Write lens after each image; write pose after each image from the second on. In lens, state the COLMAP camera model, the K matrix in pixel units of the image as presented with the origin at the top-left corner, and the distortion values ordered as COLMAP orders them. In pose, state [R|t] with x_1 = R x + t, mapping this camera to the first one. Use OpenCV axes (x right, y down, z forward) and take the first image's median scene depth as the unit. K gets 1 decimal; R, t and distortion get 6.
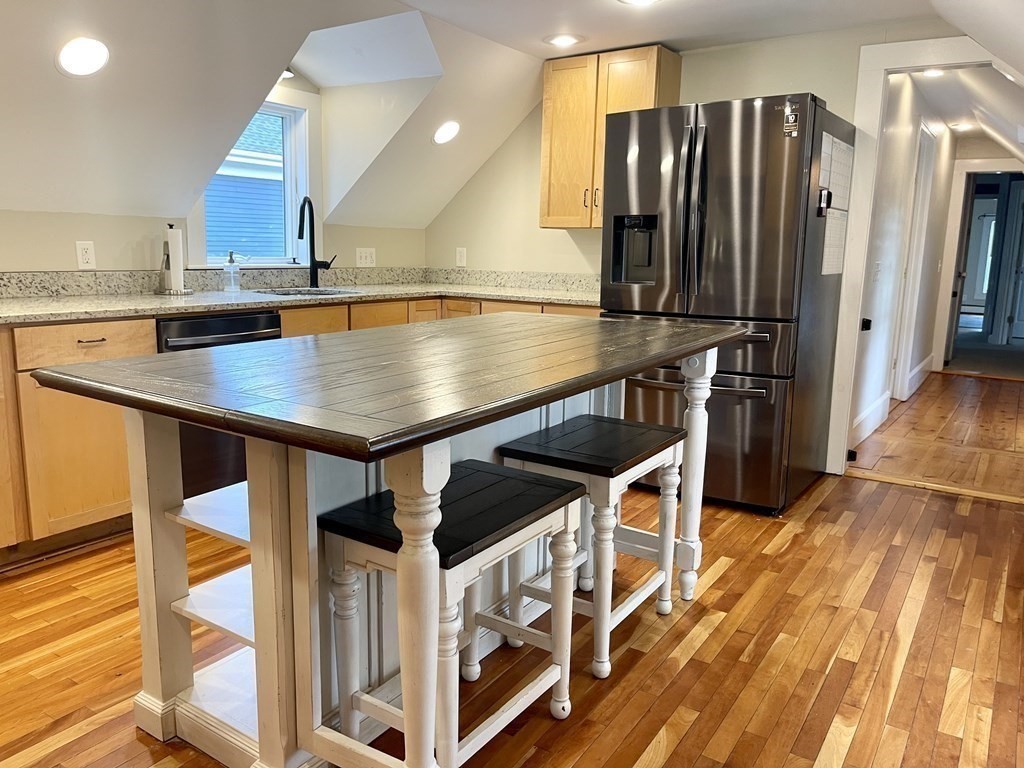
lens RADIAL K [[786.7, 0, 482.1], [0, 786.7, 381.5], [0, 0, 1]] dist [0.058464, -0.097502]
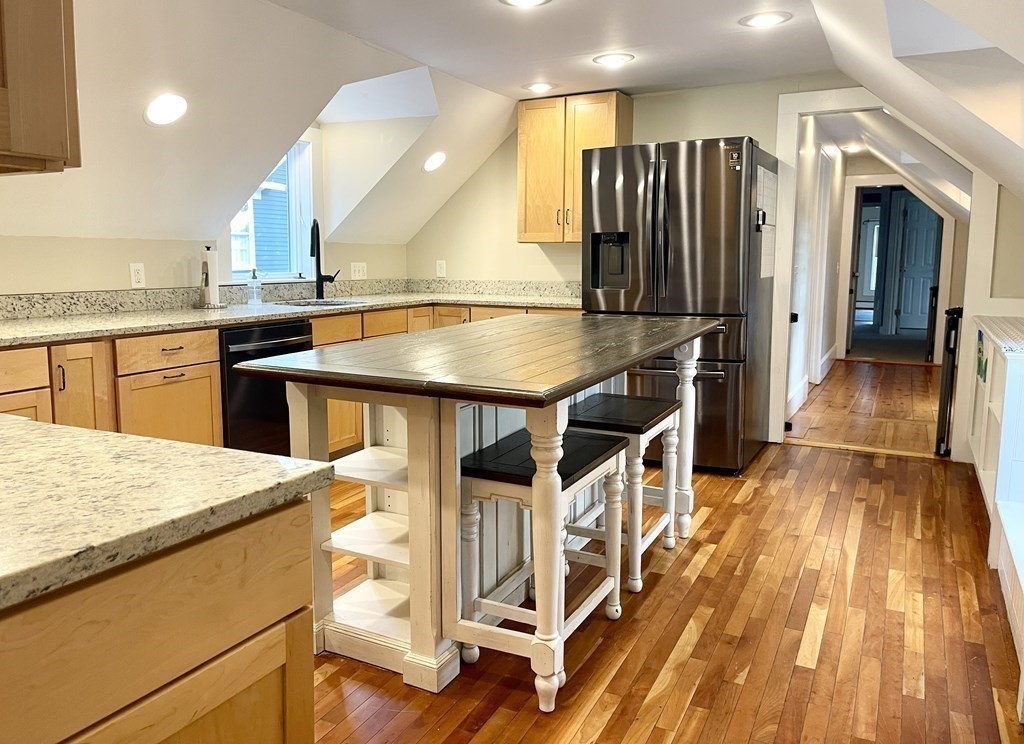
lens RADIAL K [[790.5, 0, 487.9], [0, 790.5, 351.9], [0, 0, 1]] dist [0.028963, -0.048250]
pose [[0.992777, -0.033704, 0.115140, -0.140635], [0.039167, 0.998195, -0.045517, 0.020377], [-0.113399, 0.049698, 0.992306, -0.172405]]
